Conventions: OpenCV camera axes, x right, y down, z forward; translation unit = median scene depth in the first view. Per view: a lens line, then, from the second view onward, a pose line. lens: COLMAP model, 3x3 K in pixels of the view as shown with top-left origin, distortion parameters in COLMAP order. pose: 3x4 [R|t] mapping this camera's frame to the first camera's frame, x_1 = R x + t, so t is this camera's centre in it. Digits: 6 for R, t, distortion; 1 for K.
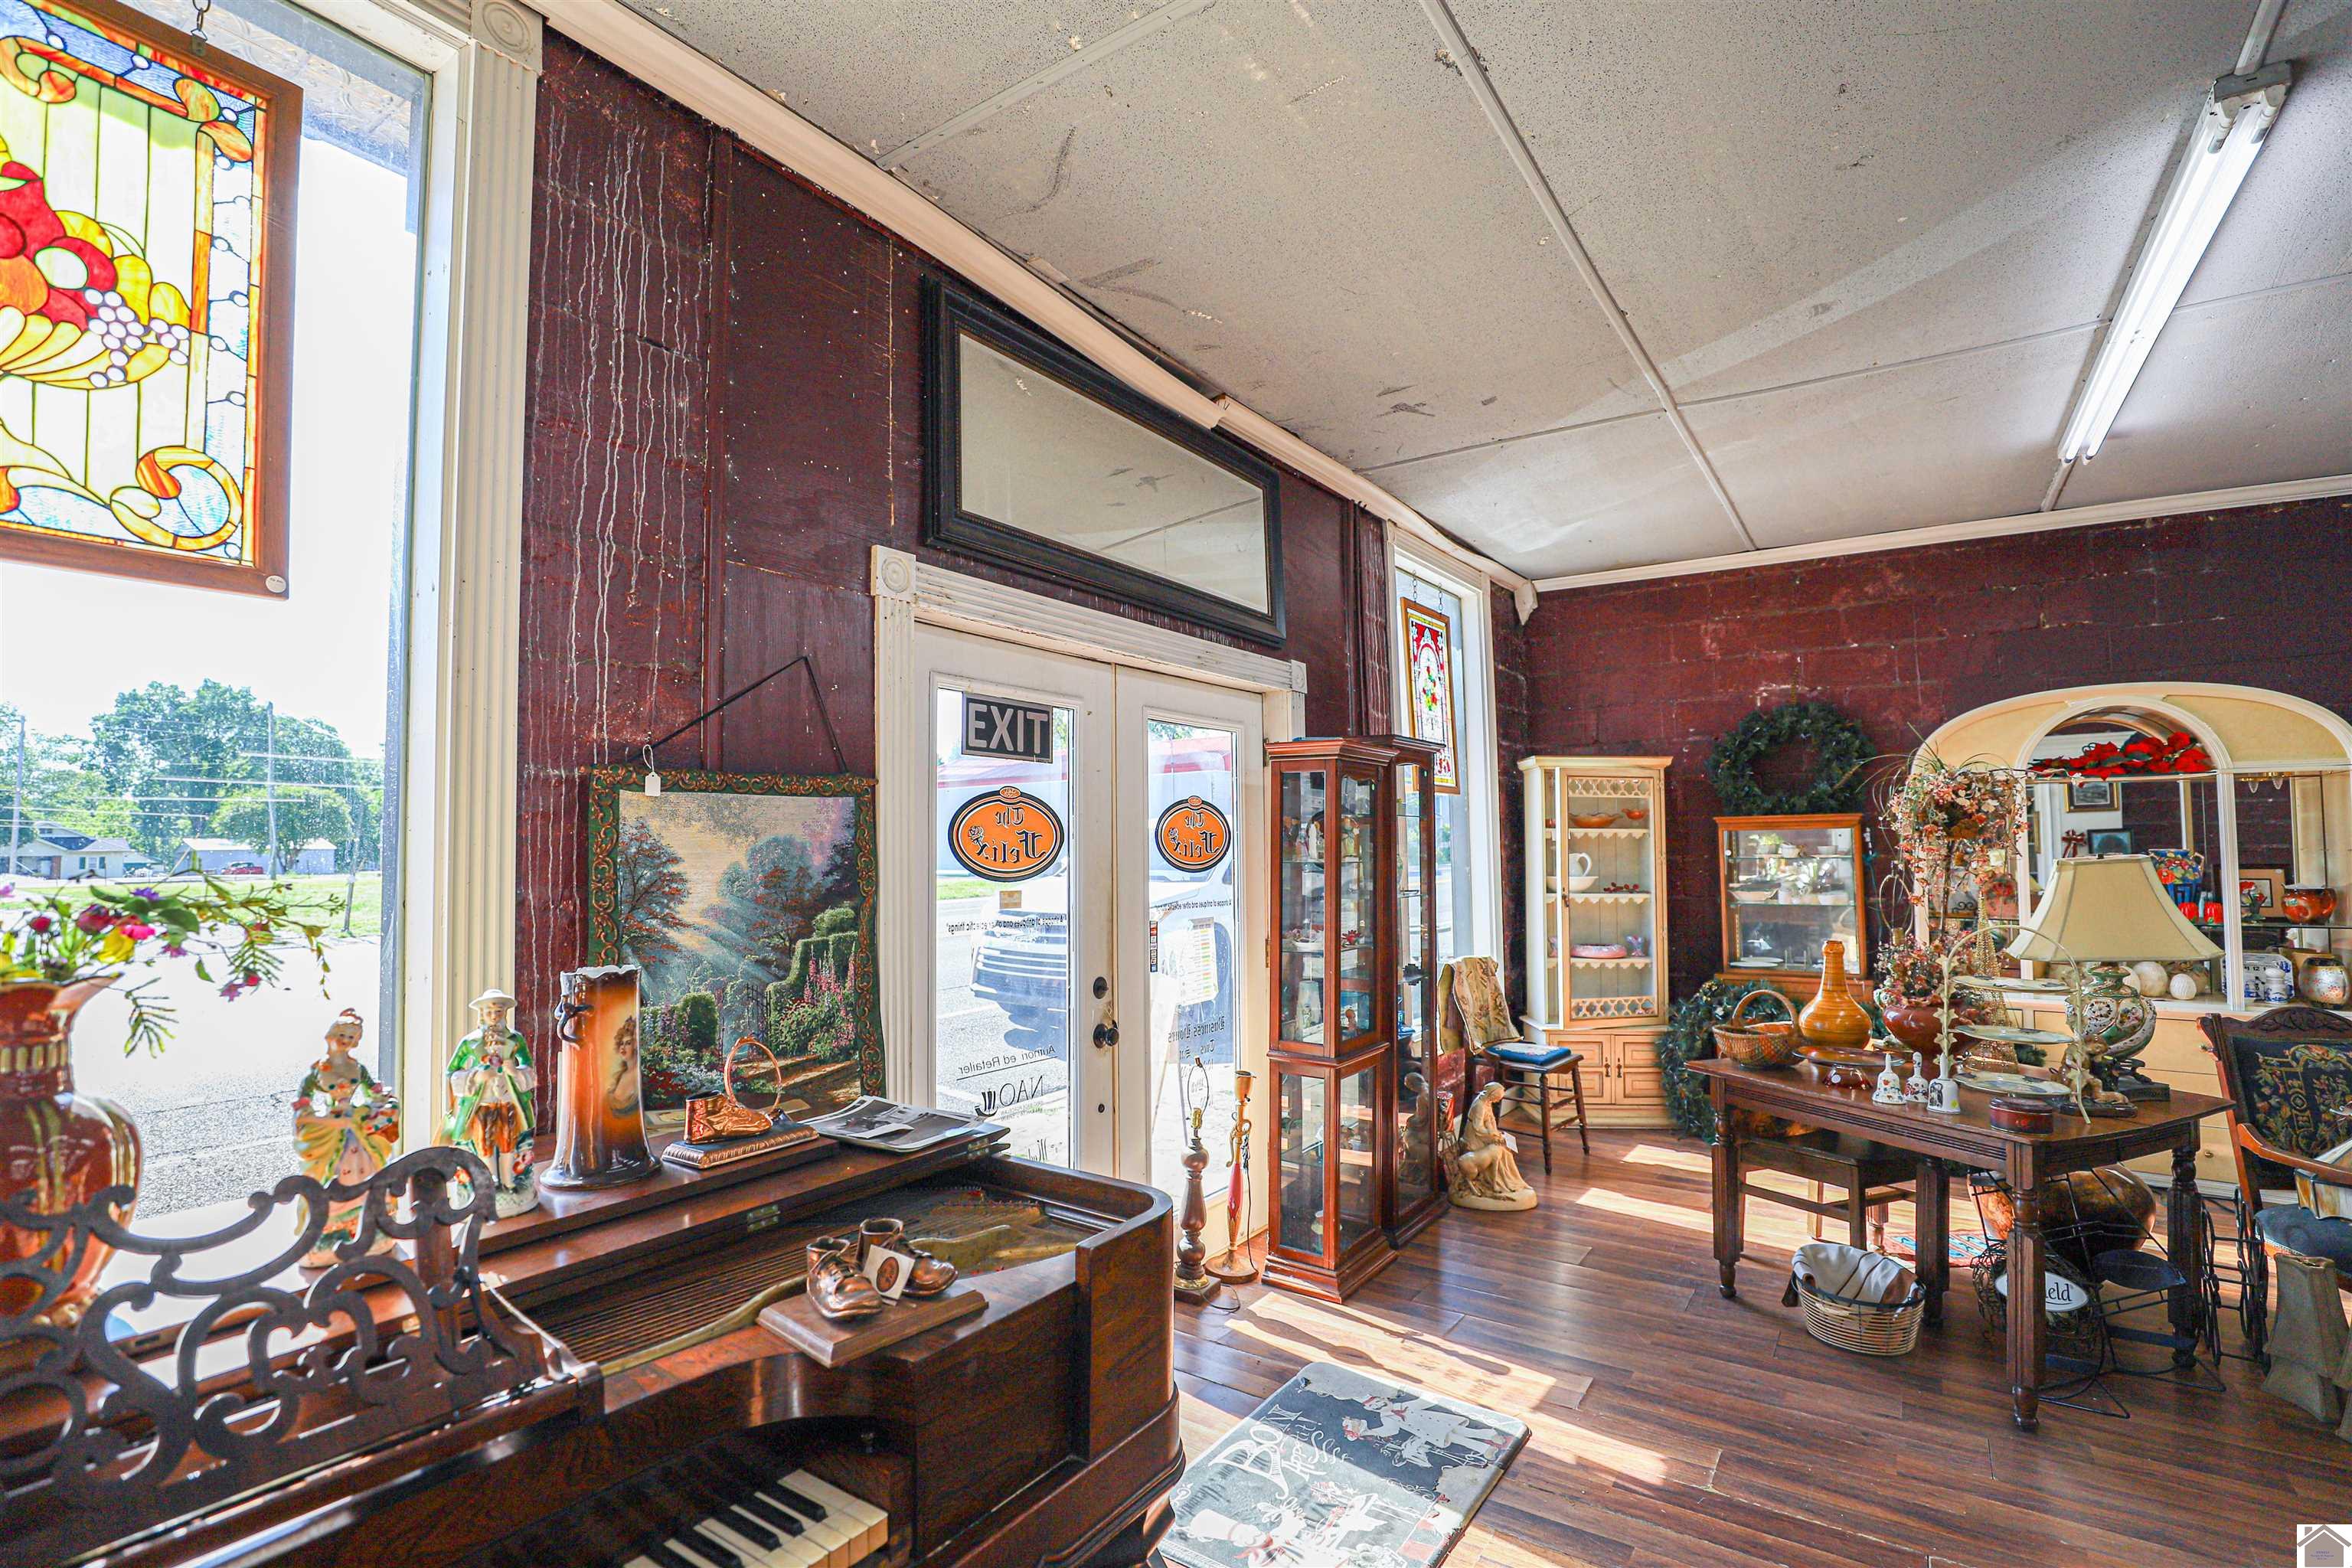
lens RADIAL K [[1125.7, 0, 1146.8], [0, 1125.7, 791.8], [0, 0, 1]] dist [-0.045183, 0.014592]
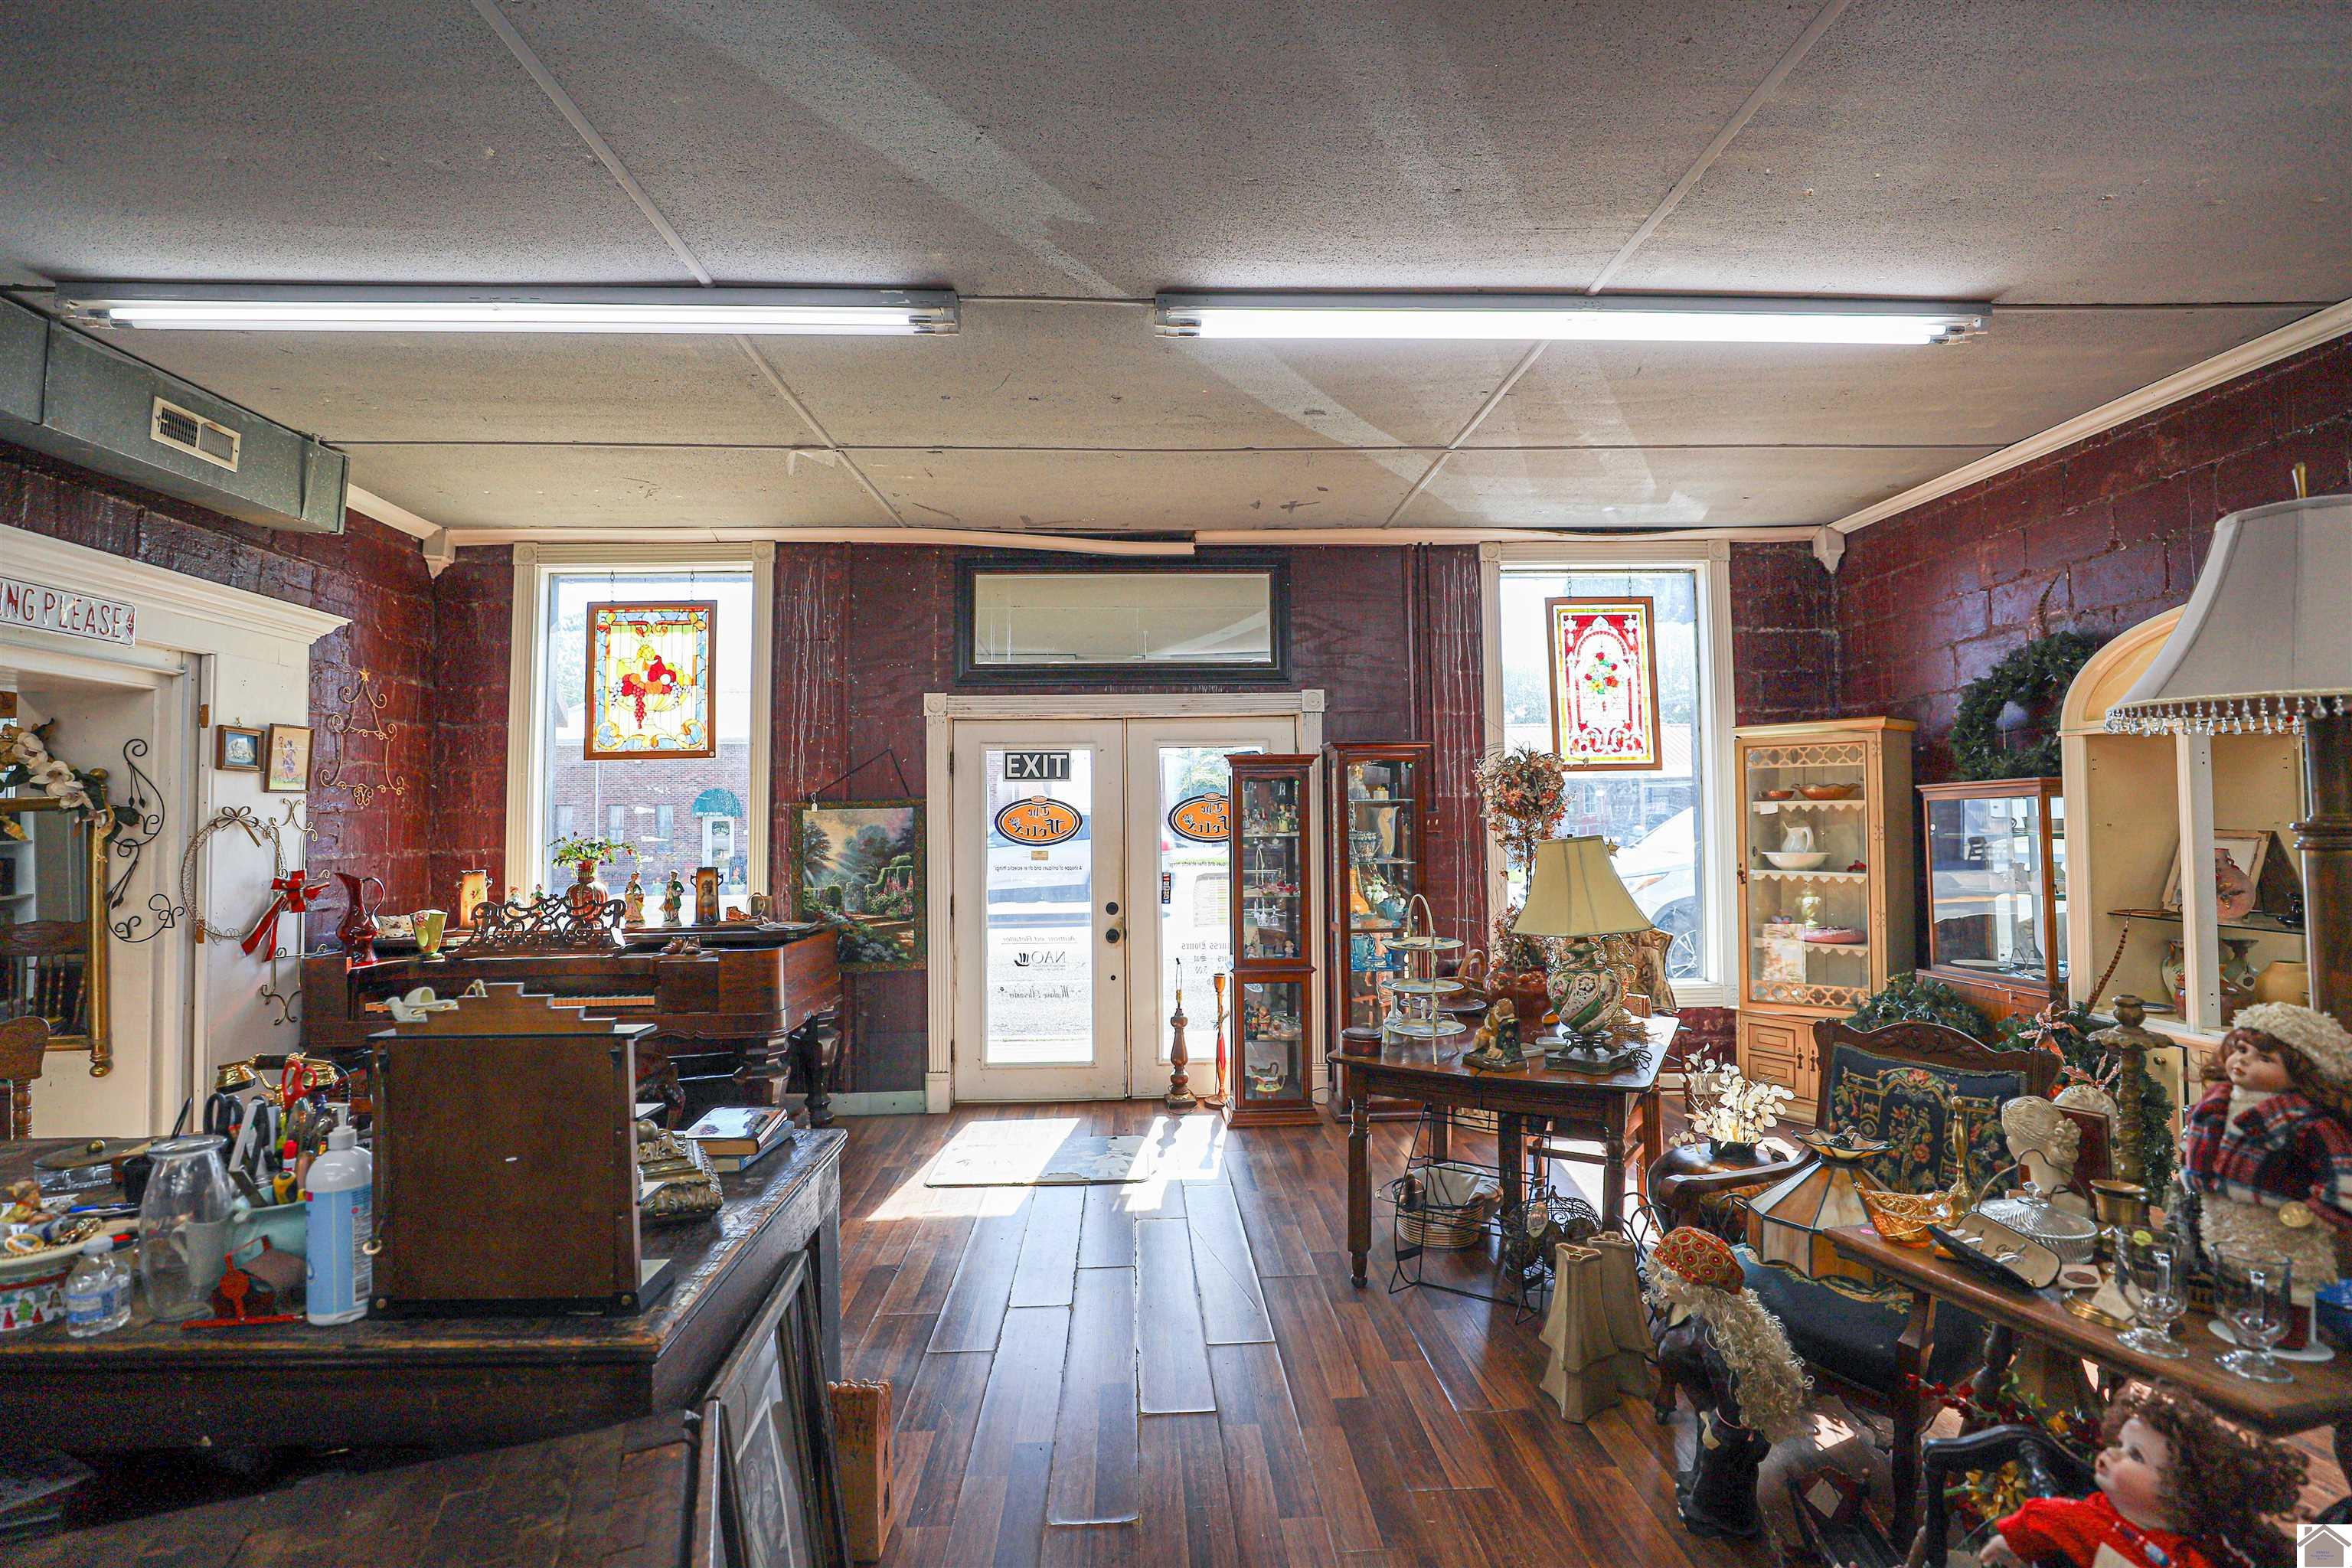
lens RADIAL K [[1125.7, 0, 1146.8], [0, 1125.7, 791.8], [0, 0, 1]] dist [-0.045183, 0.014592]
pose [[0.569584, -0.027230, -0.821482, 1.602500], [0.049790, 0.998759, 0.001416, -0.005652], [0.820424, -0.041709, 0.570232, 0.071706]]
